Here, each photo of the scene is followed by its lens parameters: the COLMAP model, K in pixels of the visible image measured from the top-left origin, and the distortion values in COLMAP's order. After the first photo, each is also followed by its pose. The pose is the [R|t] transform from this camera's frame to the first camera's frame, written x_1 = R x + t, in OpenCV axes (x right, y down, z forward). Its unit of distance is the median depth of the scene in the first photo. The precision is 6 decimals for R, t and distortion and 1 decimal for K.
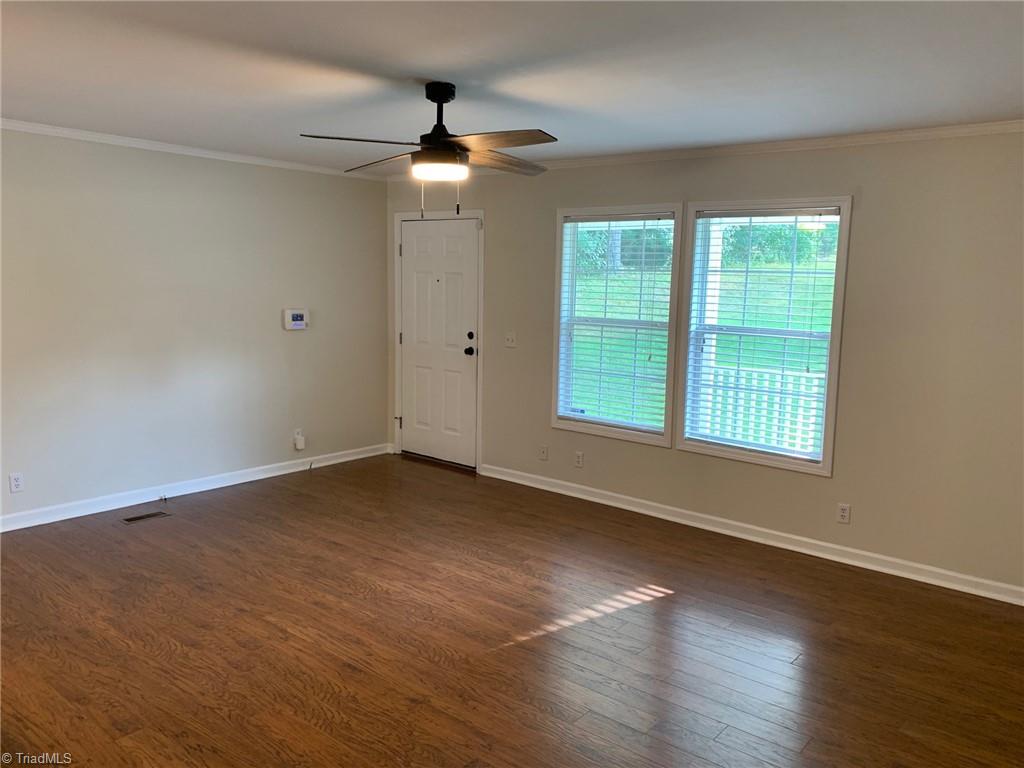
lens RADIAL K [[776.3, 0, 514.5], [0, 776.3, 383.4], [0, 0, 1]] dist [-0.003012, -0.023544]
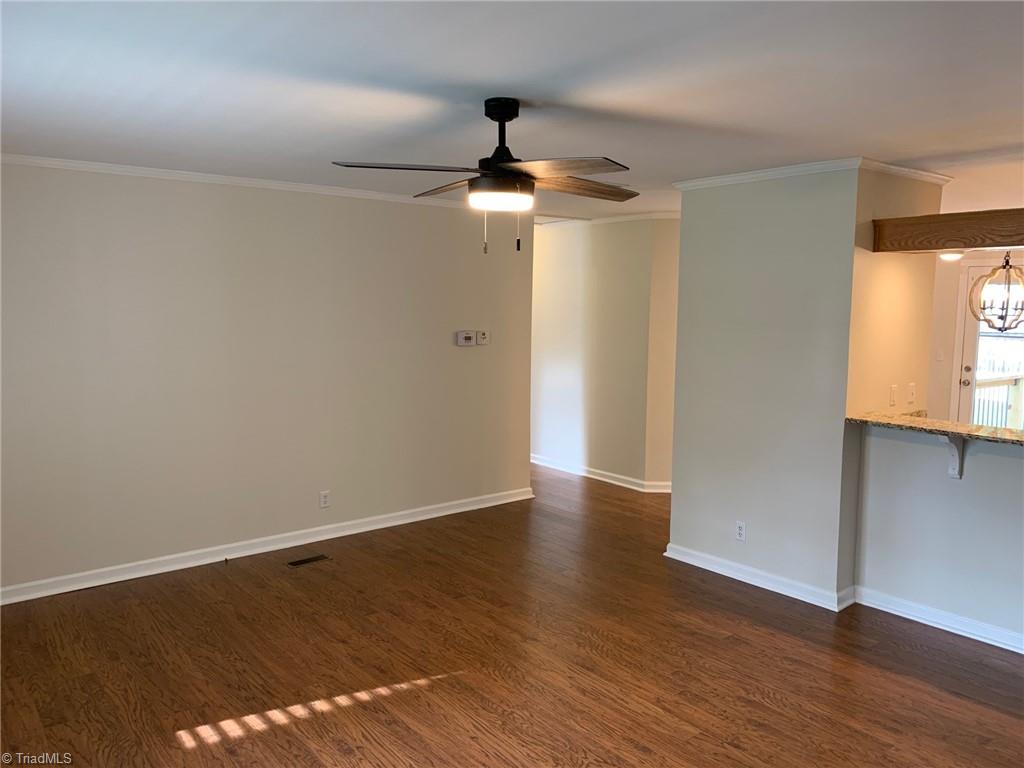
lens RADIAL K [[776.3, 0, 510.9], [0, 776.3, 384.0], [0, 0, 1]] dist [-0.003012, -0.023544]
pose [[-0.977849, -0.052782, 0.202549, -0.283070], [-0.002223, 0.970248, 0.242104, -0.277993], [-0.209301, 0.236291, -0.948873, 1.817875]]
